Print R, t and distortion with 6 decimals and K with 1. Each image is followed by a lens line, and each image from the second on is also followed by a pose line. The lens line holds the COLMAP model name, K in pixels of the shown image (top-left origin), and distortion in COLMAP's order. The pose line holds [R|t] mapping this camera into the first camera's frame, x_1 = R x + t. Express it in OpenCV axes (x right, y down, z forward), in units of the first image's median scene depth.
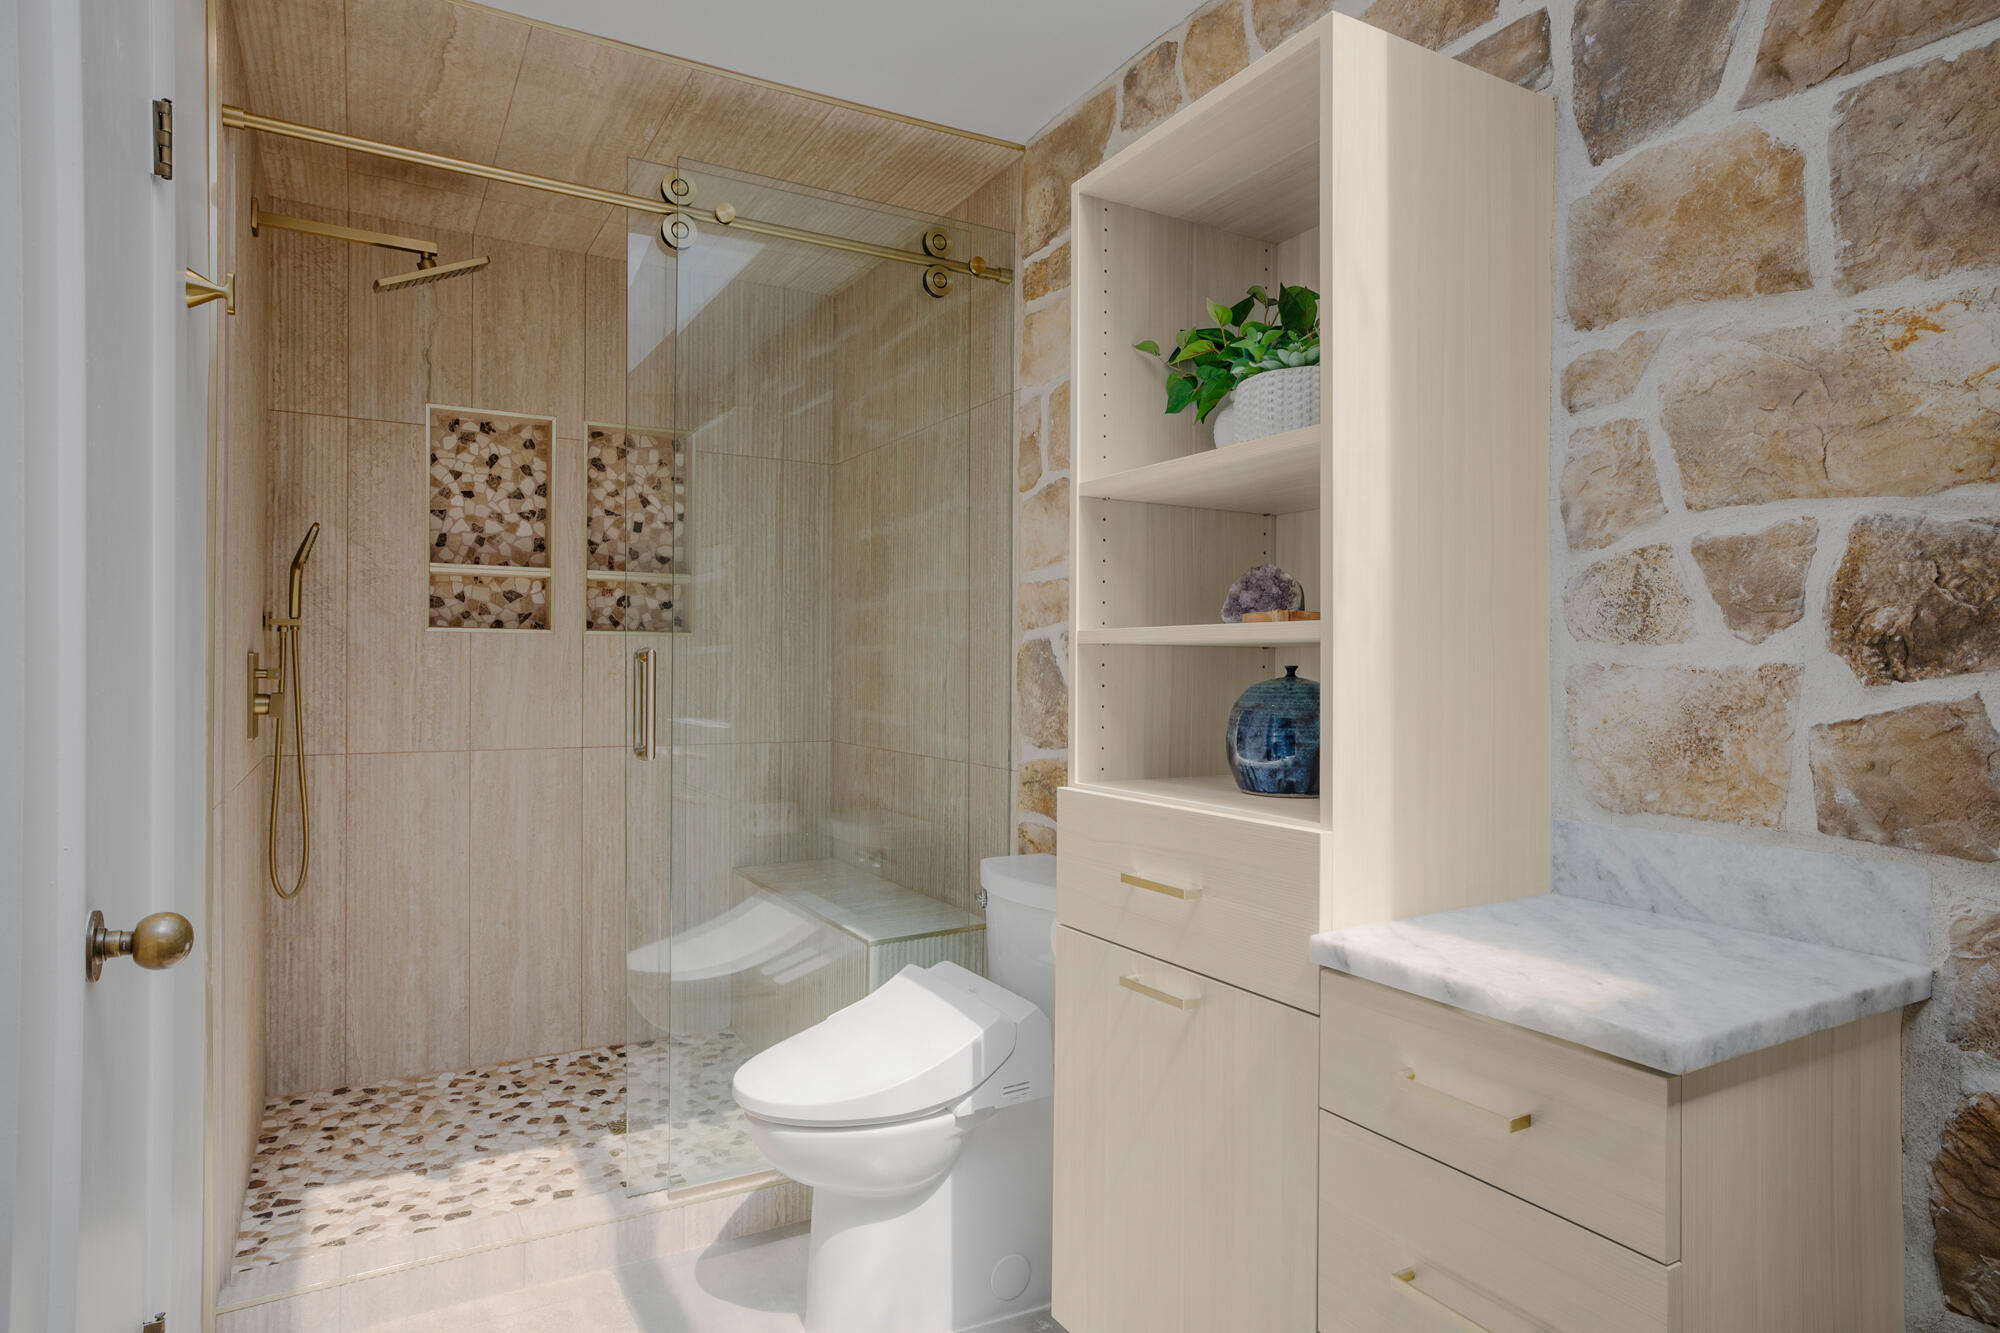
lens RADIAL K [[1136.2, 0, 998.6], [0, 1136.2, 663.0], [0, 0, 1]] dist [0.018586, 0.006535]
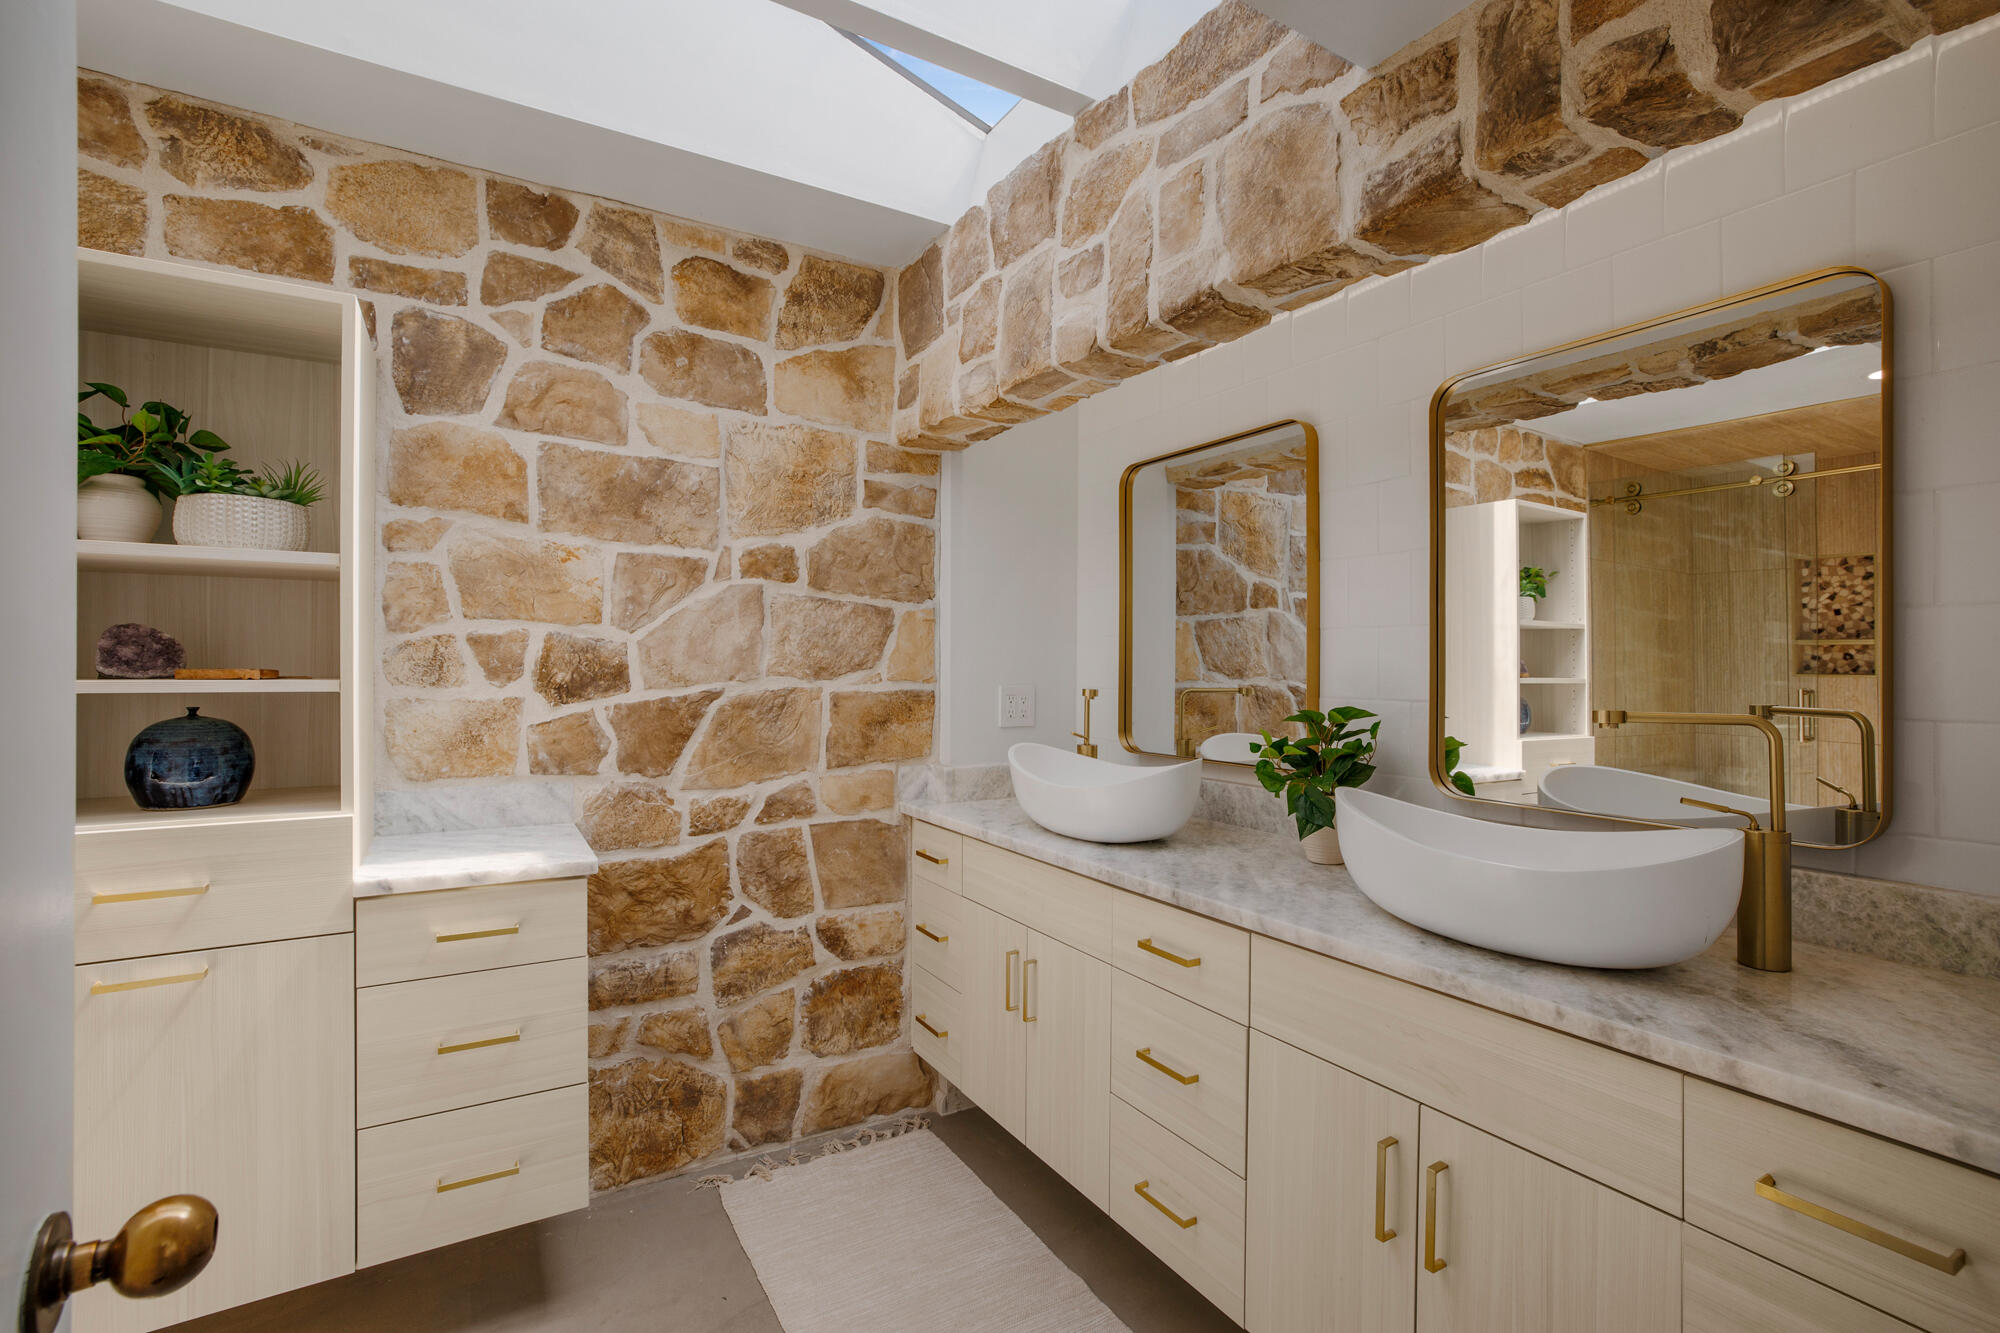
lens RADIAL K [[897.5, 0, 993.4], [0, 897.5, 703.5], [0, 0, 1]] dist [-0.026540, 0.000103]
pose [[-0.013701, -0.045129, 0.998887, -0.916781], [-0.007204, 0.998960, 0.045033, -0.064637], [-0.999880, -0.006579, -0.014012, 0.133703]]
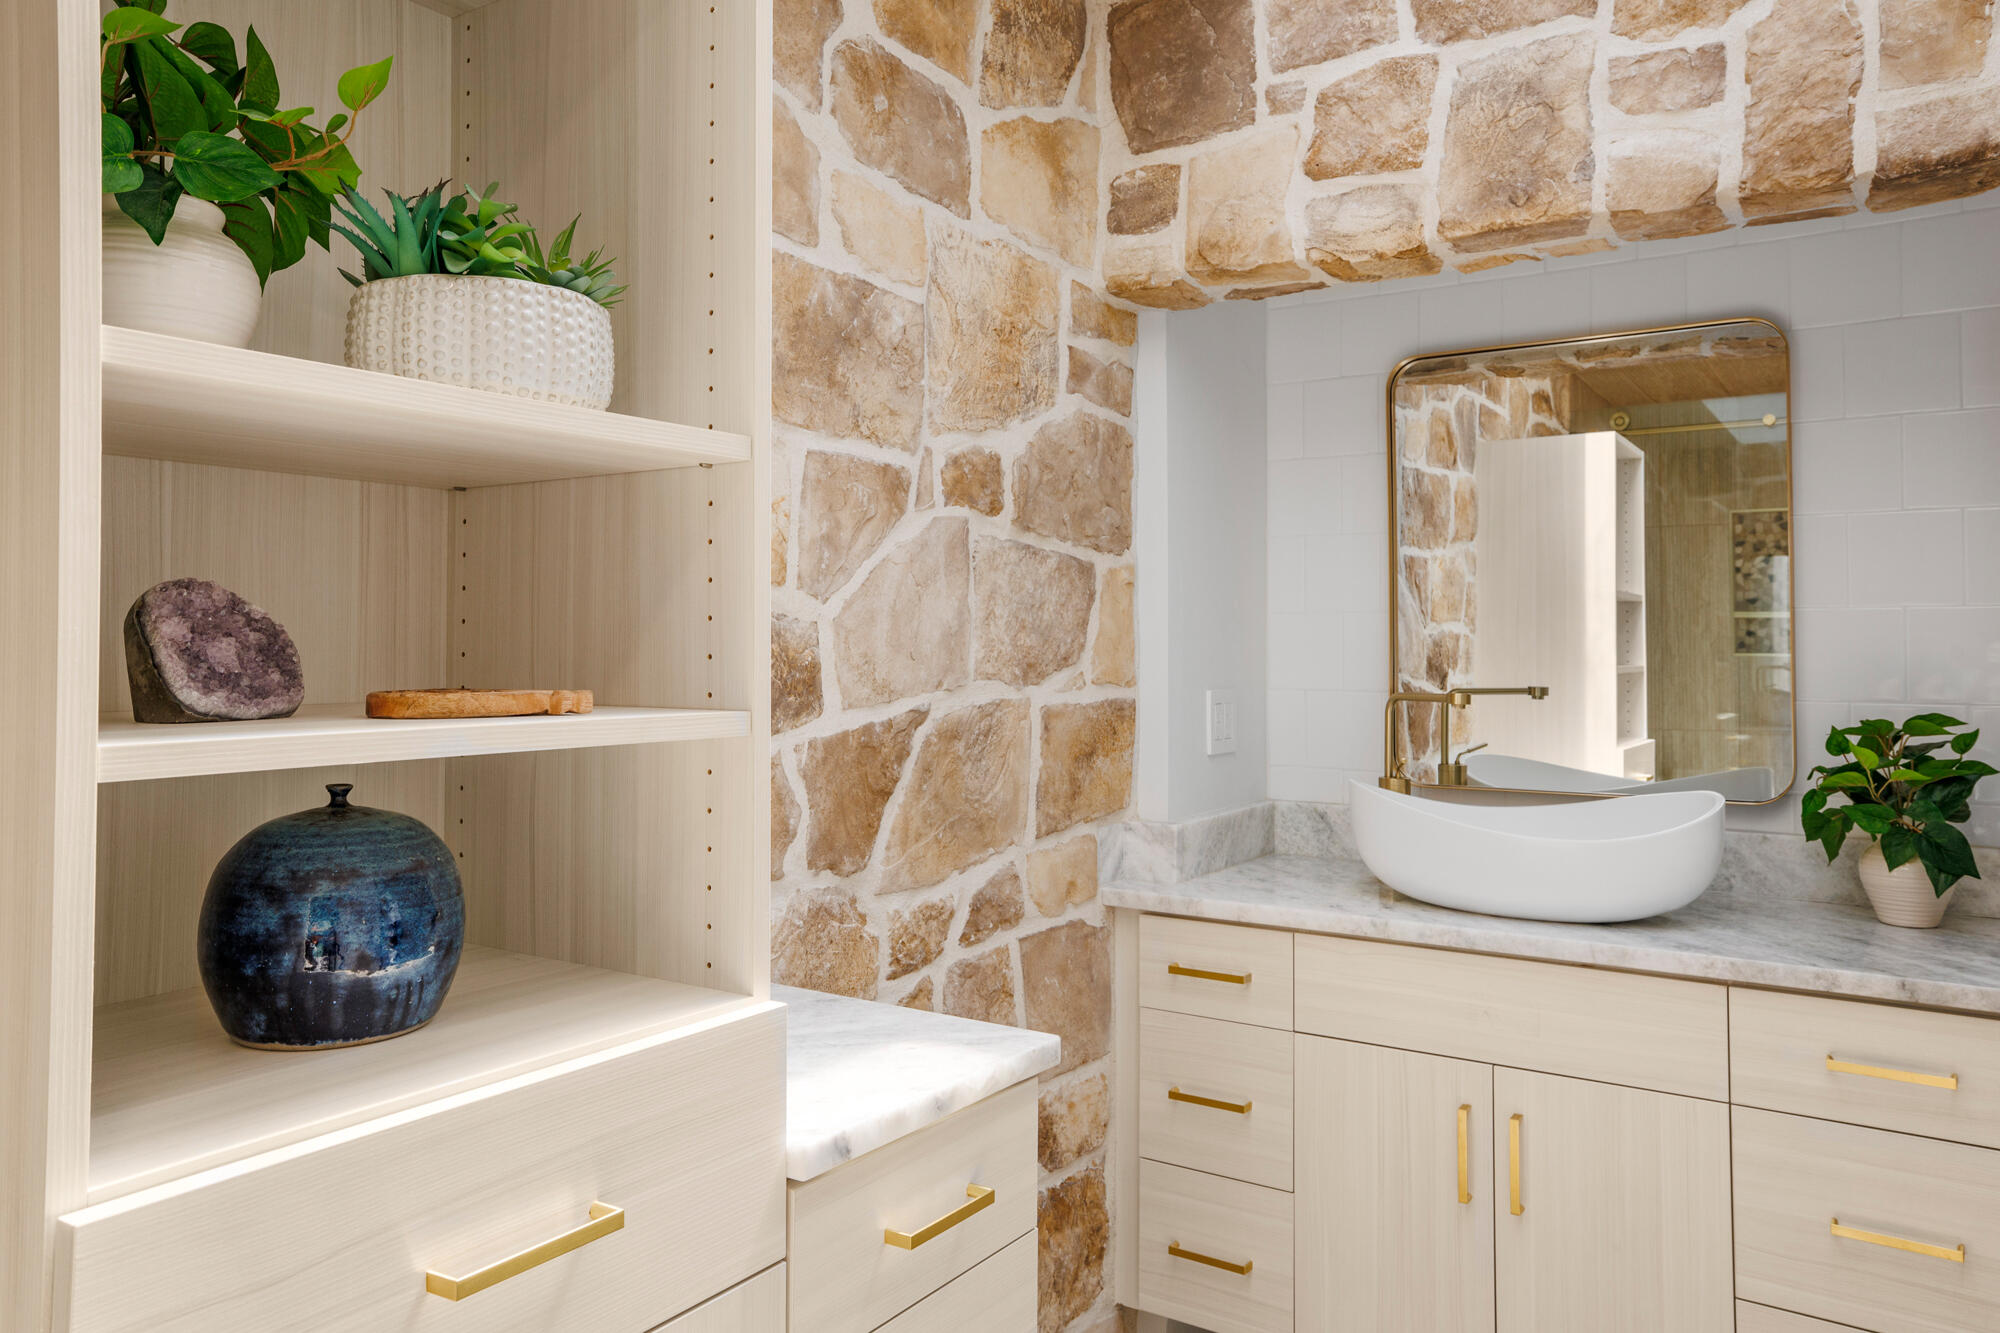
lens RADIAL K [[1429.1, 0, 997.6], [0, 1429.1, 659.8], [0, 0, 1]] dist [0.021395, 0.015684]
pose [[-0.441487, -0.013744, 0.897162, -0.573144], [-0.004227, 0.999903, 0.013238, -0.079961], [-0.897258, 0.002052, -0.441503, 1.253260]]
